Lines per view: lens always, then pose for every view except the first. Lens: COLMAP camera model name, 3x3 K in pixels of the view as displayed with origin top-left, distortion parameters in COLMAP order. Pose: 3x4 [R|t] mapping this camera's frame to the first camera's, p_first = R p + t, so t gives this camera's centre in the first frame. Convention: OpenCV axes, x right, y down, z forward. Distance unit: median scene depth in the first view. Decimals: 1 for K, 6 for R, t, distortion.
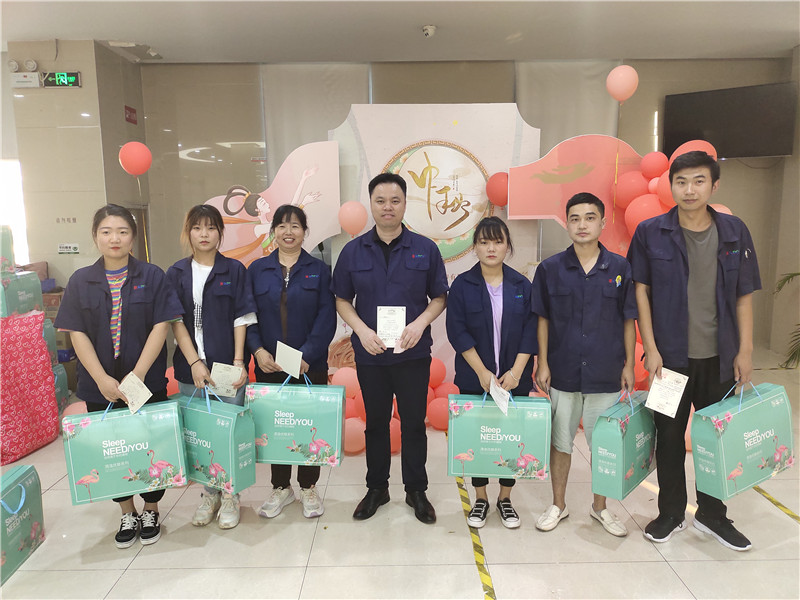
lens RADIAL K [[589.9, 0, 400.0], [0, 589.9, 300.0], [0, 0, 1]] dist [0.077867, -0.095218]
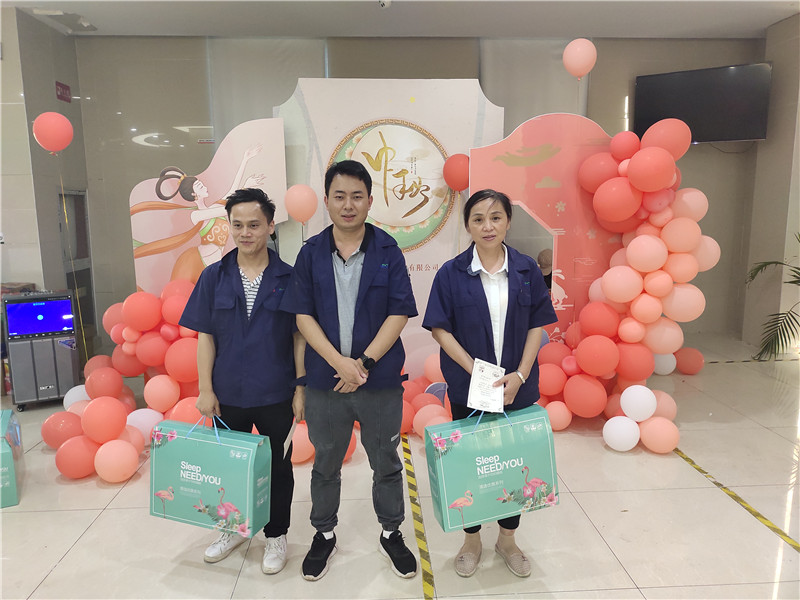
lens RADIAL K [[589.9, 0, 400.0], [0, 589.9, 300.0], [0, 0, 1]] dist [0.077867, -0.095218]
pose [[0.999098, -0.006572, 0.041954, 0.032288], [0.005881, 0.999845, 0.016571, -0.003841], [-0.042056, -0.016310, 0.998982, 0.074783]]
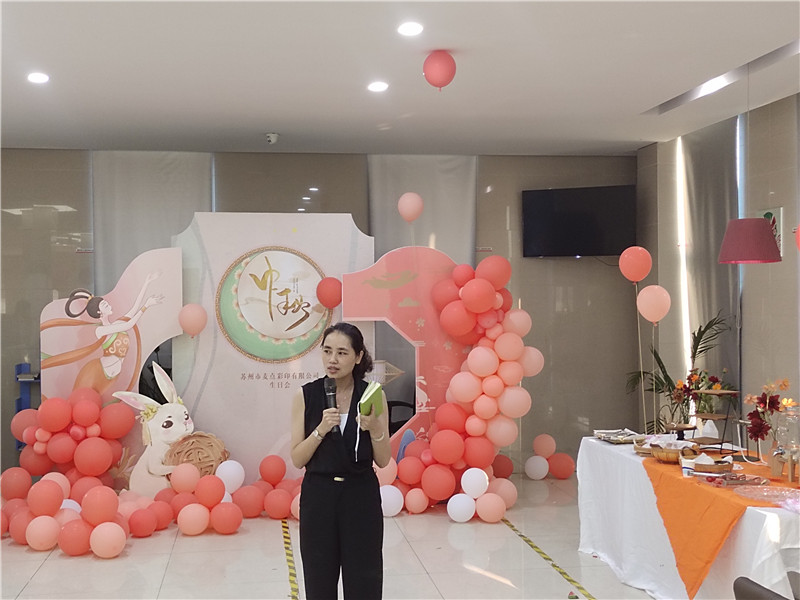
lens RADIAL K [[988.6, 0, 400.0], [0, 988.6, 300.0], [0, 0, 1]] dist [0.081722, -0.004621]
pose [[0.990420, 0.001626, 0.138078, 0.034826], [0.016976, 0.990912, -0.133437, 0.063154], [-0.137040, 0.134503, 0.981391, -0.730820]]
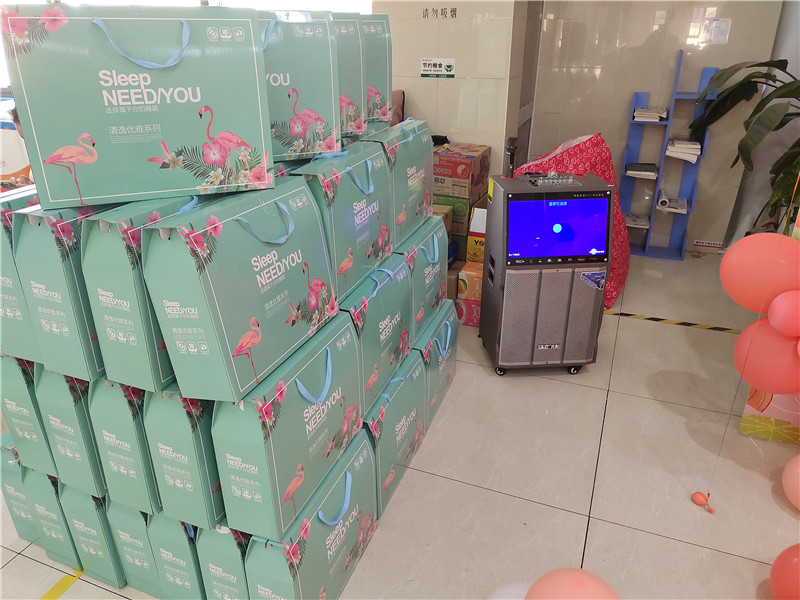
lens RADIAL K [[586.6, 0, 397.2], [0, 586.6, 296.0], [0, 0, 1]] dist [0.066508, -0.092977]
pose [[0.924602, 0.160973, -0.345252, -0.431719], [-0.055289, 0.953439, 0.296474, -0.051924], [0.376901, -0.255032, 0.890452, 0.511800]]
